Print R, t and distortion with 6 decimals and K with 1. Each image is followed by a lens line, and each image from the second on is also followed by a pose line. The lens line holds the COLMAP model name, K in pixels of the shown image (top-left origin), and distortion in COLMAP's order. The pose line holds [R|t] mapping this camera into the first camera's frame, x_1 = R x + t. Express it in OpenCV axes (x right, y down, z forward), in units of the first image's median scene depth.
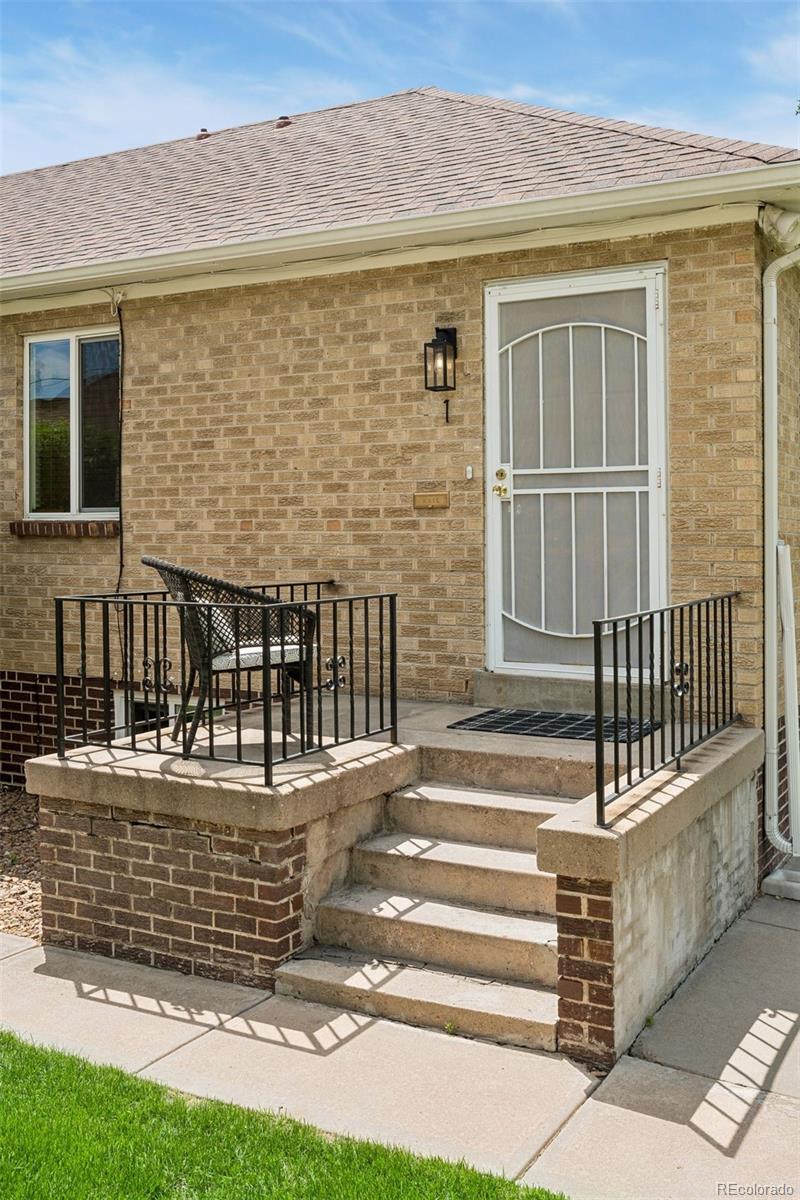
lens RADIAL K [[1197.3, 0, 395.2], [0, 1197.3, 504.0], [0, 0, 1]] dist [-0.017430, 0.000000]
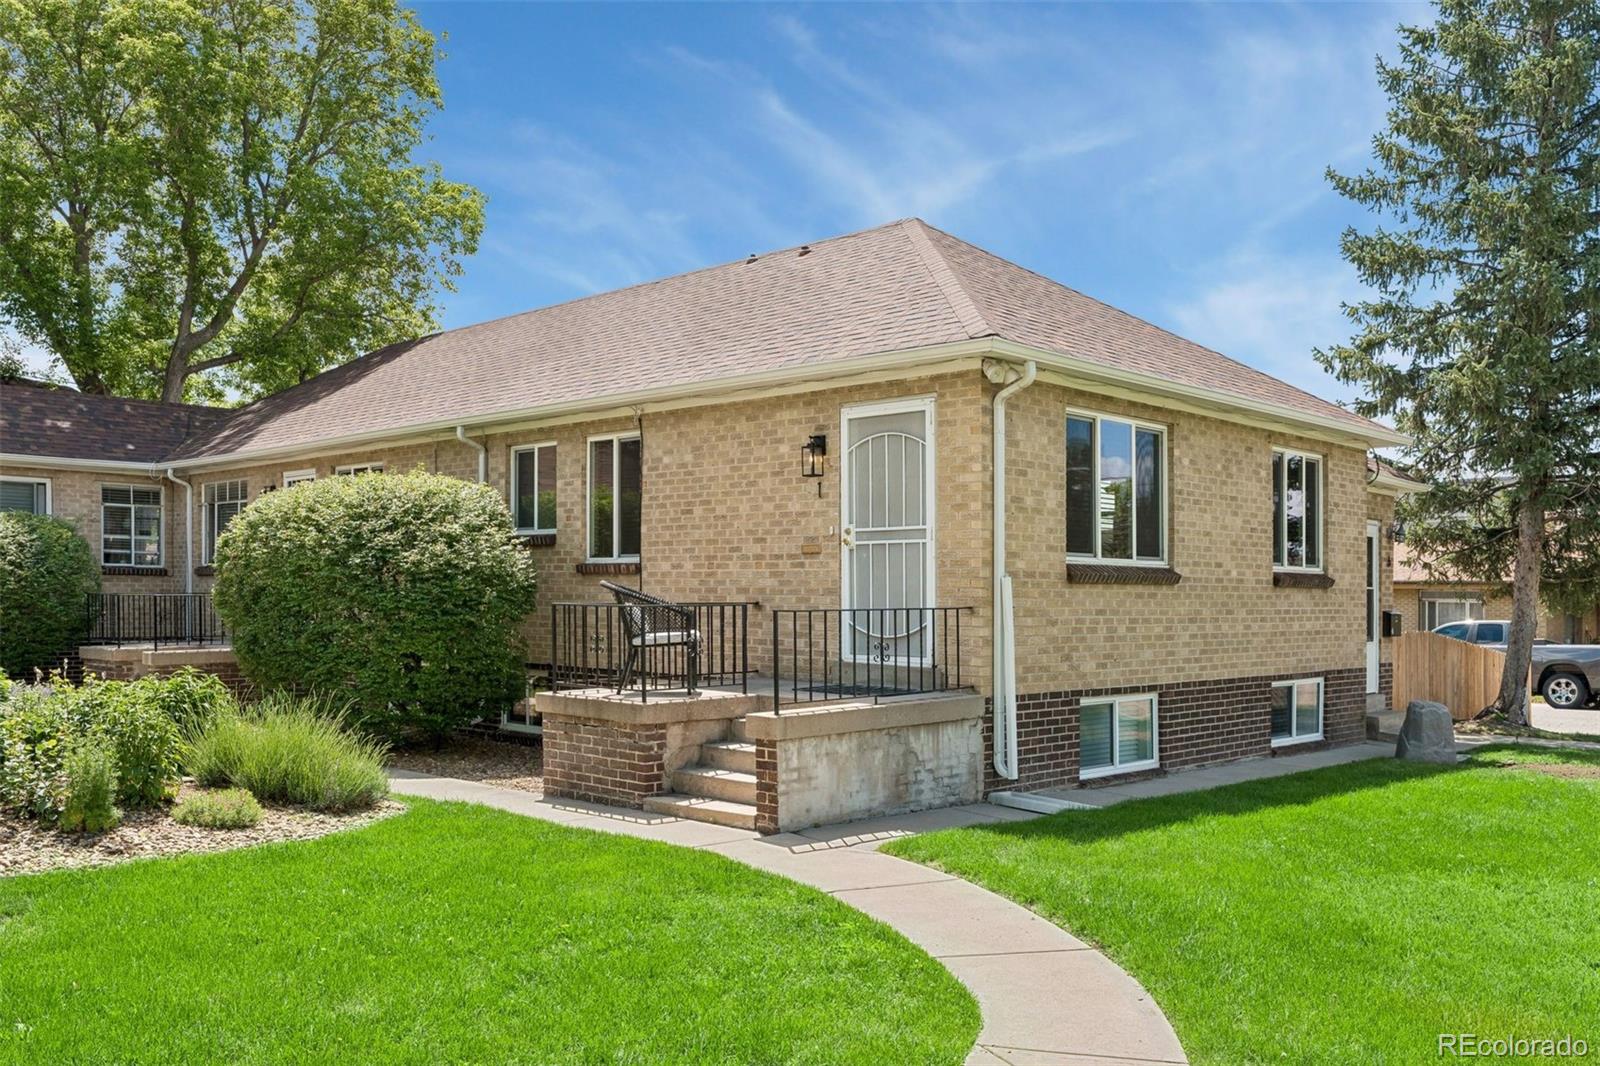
lens RADIAL K [[1378.9, 0, 800.5], [0, 1378.9, 542.4], [0, 0, 1]] dist [0.003968, -0.000206]
pose [[0.965634, -0.003408, -0.259883, 0.458876], [0.001241, 0.999963, -0.008500, 0.003887], [0.259903, 0.007885, 0.965603, -0.674423]]
